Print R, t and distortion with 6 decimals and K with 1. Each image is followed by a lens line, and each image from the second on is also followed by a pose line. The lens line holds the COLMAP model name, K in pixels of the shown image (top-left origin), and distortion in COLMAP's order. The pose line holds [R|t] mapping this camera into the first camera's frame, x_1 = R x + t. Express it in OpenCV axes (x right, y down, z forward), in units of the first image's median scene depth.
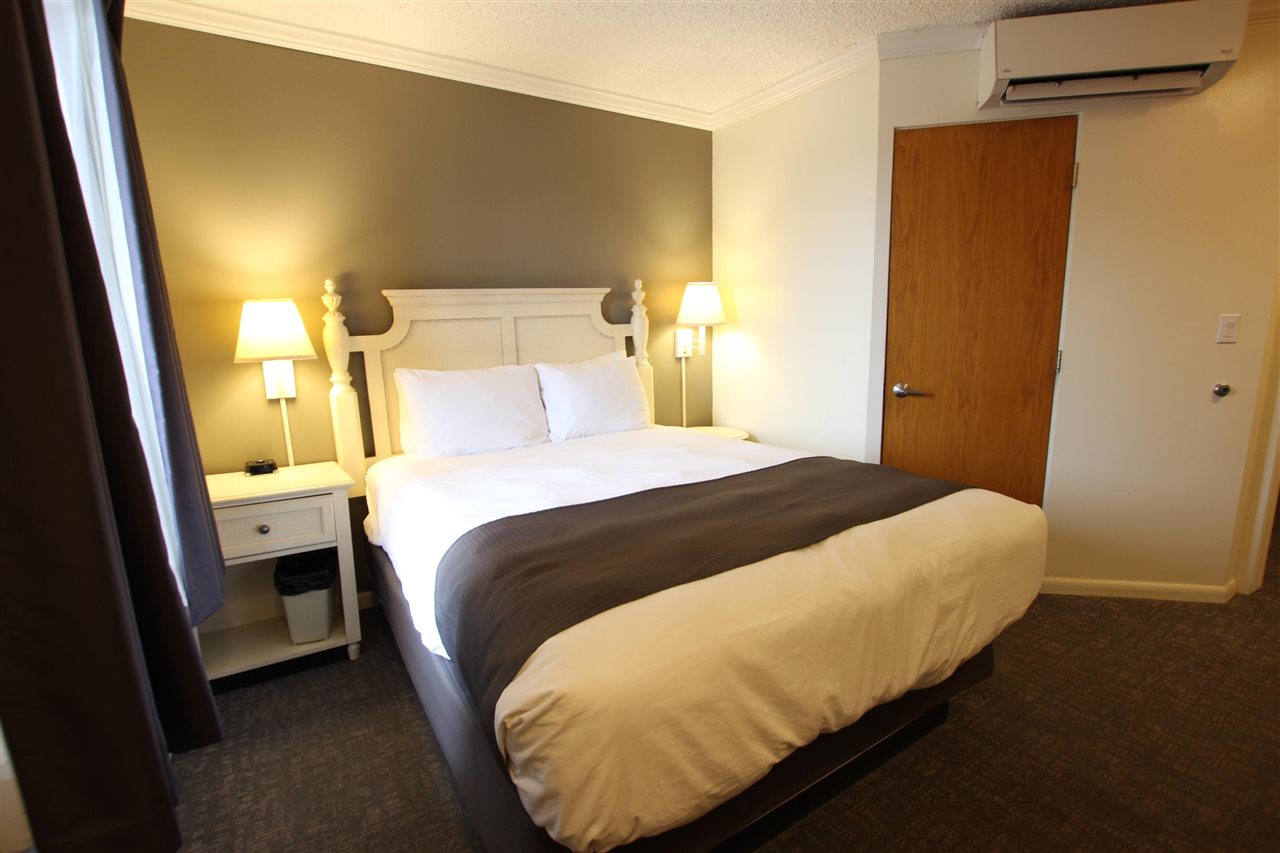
lens RADIAL K [[593.1, 0, 644.1], [0, 593.1, 428.1], [0, 0, 1]] dist [-0.037686, 0.006048]
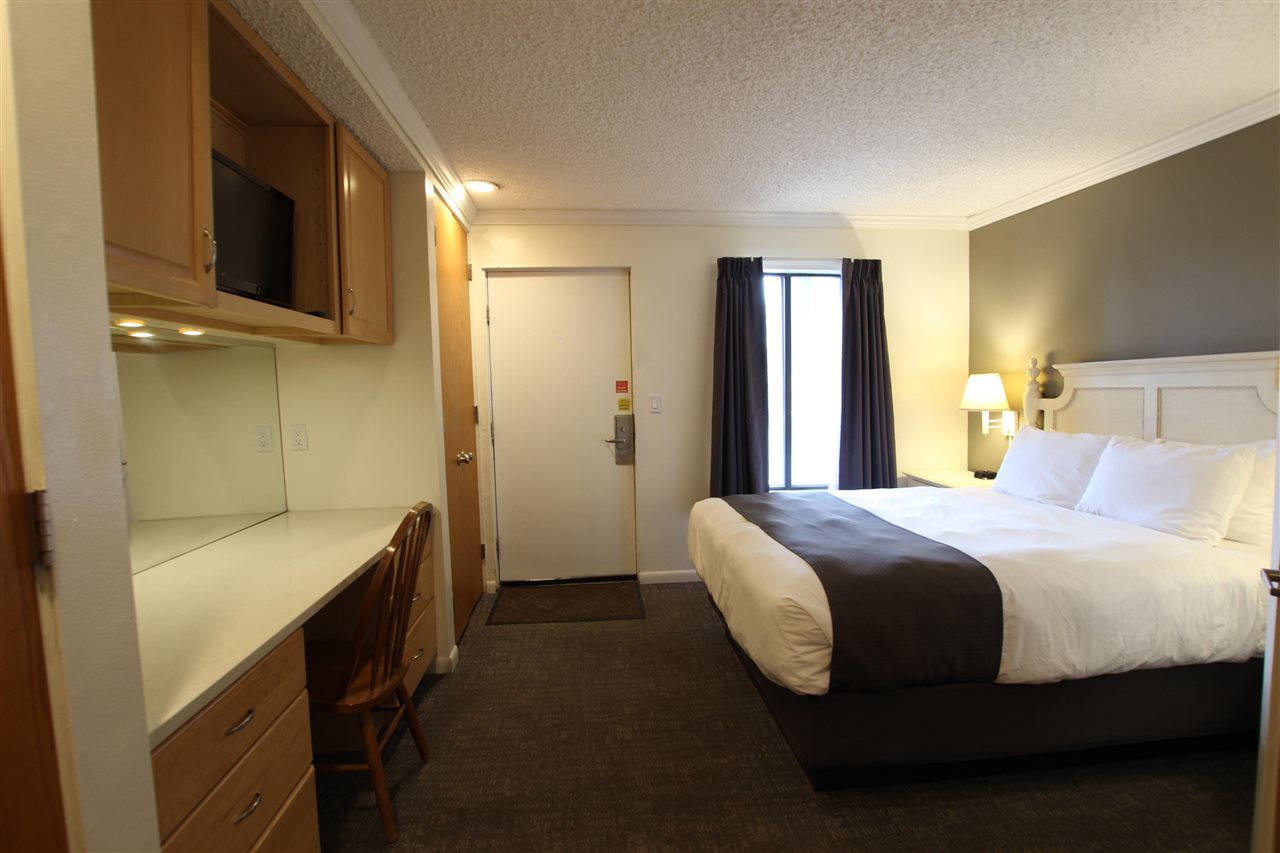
lens RADIAL K [[593.1, 0, 644.1], [0, 593.1, 428.1], [0, 0, 1]] dist [-0.037686, 0.006048]
pose [[-0.458163, 0.097547, -0.883499, 1.097181], [-0.125183, 0.976972, 0.172785, -0.201317], [0.880009, 0.189763, -0.435401, 0.765075]]
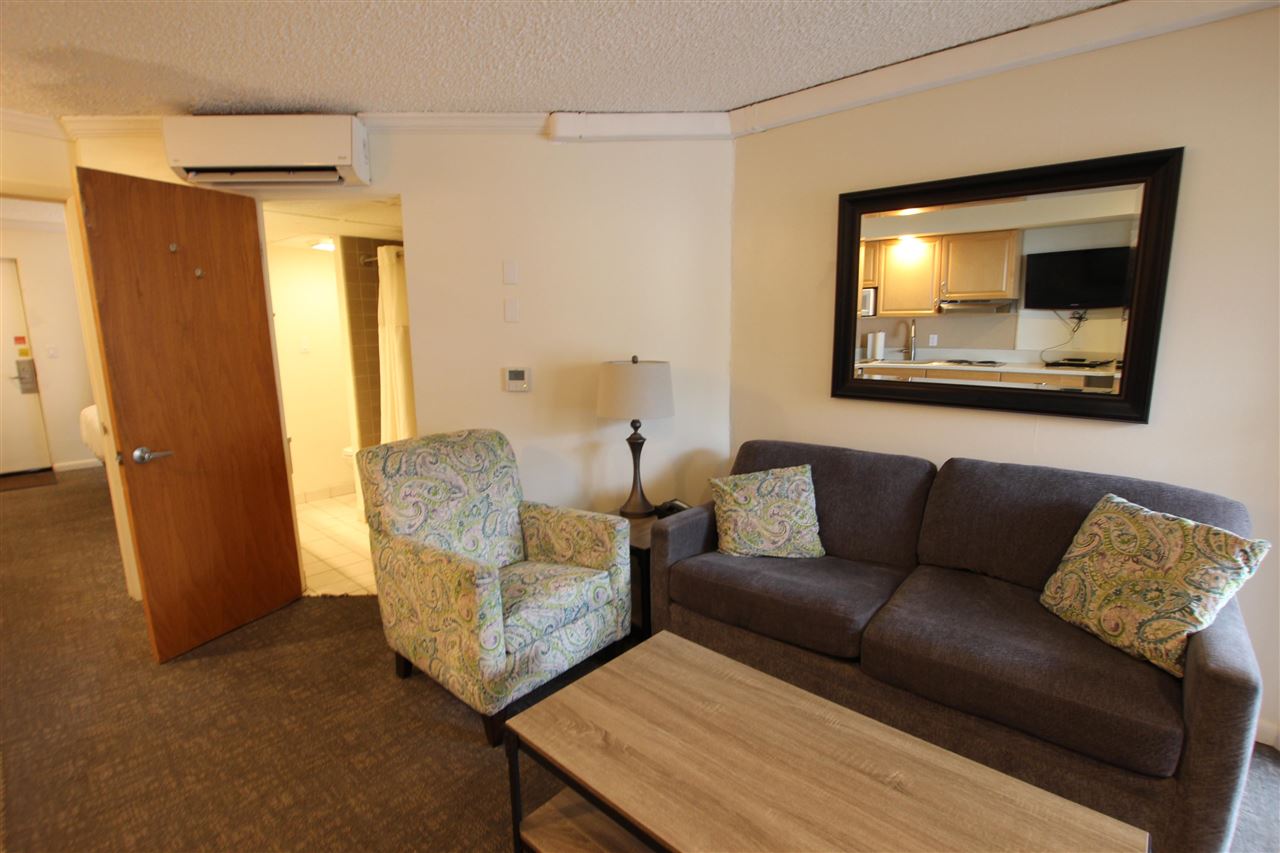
lens RADIAL K [[593.1, 0, 644.1], [0, 593.1, 428.1], [0, 0, 1]] dist [-0.037686, 0.006048]
pose [[0.263705, 0.188217, -0.946062, 1.945307], [-0.167490, 0.974815, 0.147251, -0.337347], [0.949951, 0.119625, 0.288588, 1.326356]]
